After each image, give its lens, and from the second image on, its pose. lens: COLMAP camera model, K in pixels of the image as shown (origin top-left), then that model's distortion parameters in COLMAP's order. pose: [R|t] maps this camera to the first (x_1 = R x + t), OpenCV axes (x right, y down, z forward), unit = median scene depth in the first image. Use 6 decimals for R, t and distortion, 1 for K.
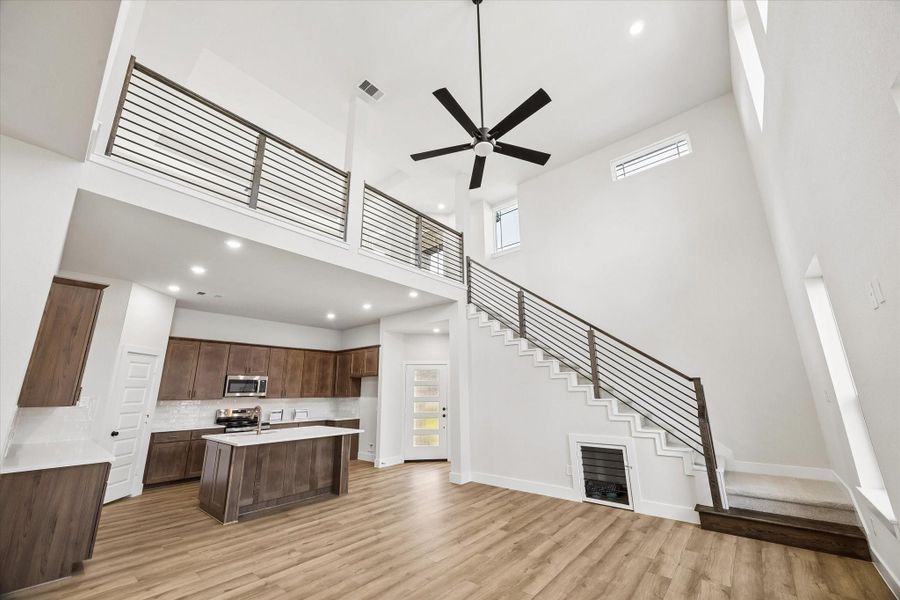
lens RADIAL K [[345.6, 0, 450.5], [0, 345.6, 307.7], [0, 0, 1]] dist [-0.000835, -0.000409]
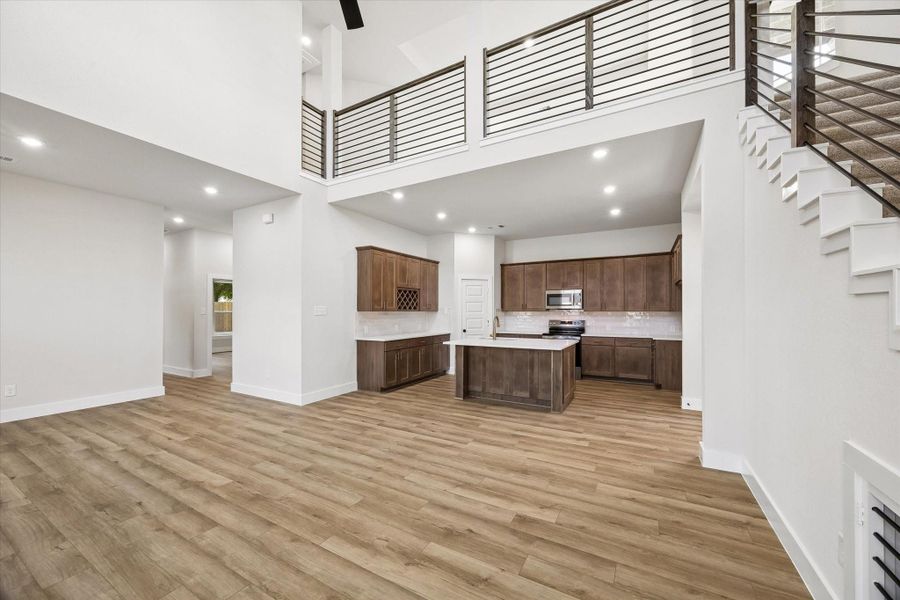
lens RADIAL K [[345.6, 0, 445.5], [0, 345.6, 309.5], [0, 0, 1]] dist [-0.000835, -0.000409]
pose [[0.181827, 0.006821, -0.983307, 0.522776], [0.232637, 0.971290, 0.049755, 0.158359], [0.955416, -0.237800, 0.175020, 0.612796]]
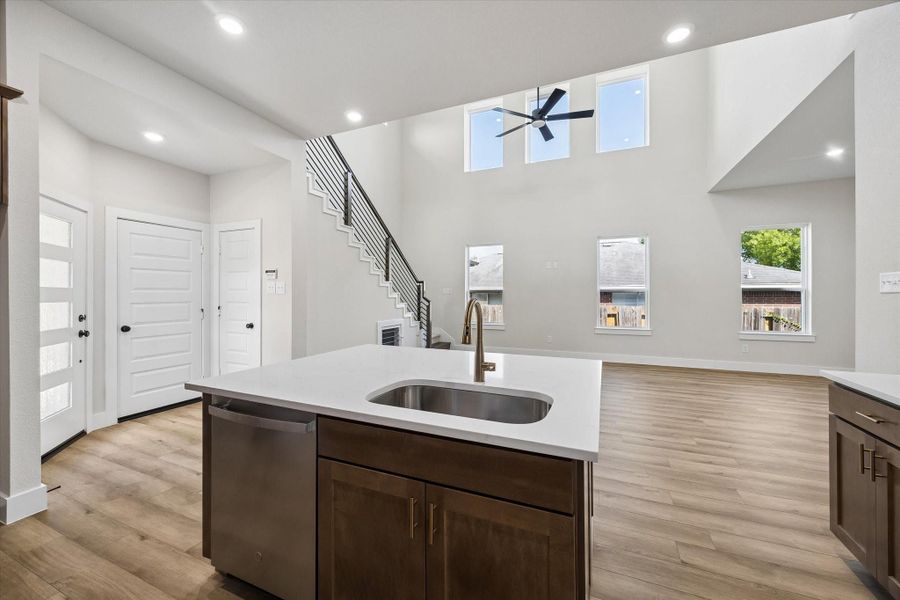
lens RADIAL K [[345.6, 0, 454.3], [0, 345.6, 296.4], [0, 0, 1]] dist [-0.000835, -0.000409]
pose [[-0.297906, 0.009047, 0.954552, -0.801625], [-0.225932, 0.970876, -0.079713, 0.297416], [-0.927473, -0.239411, -0.287185, 1.056587]]
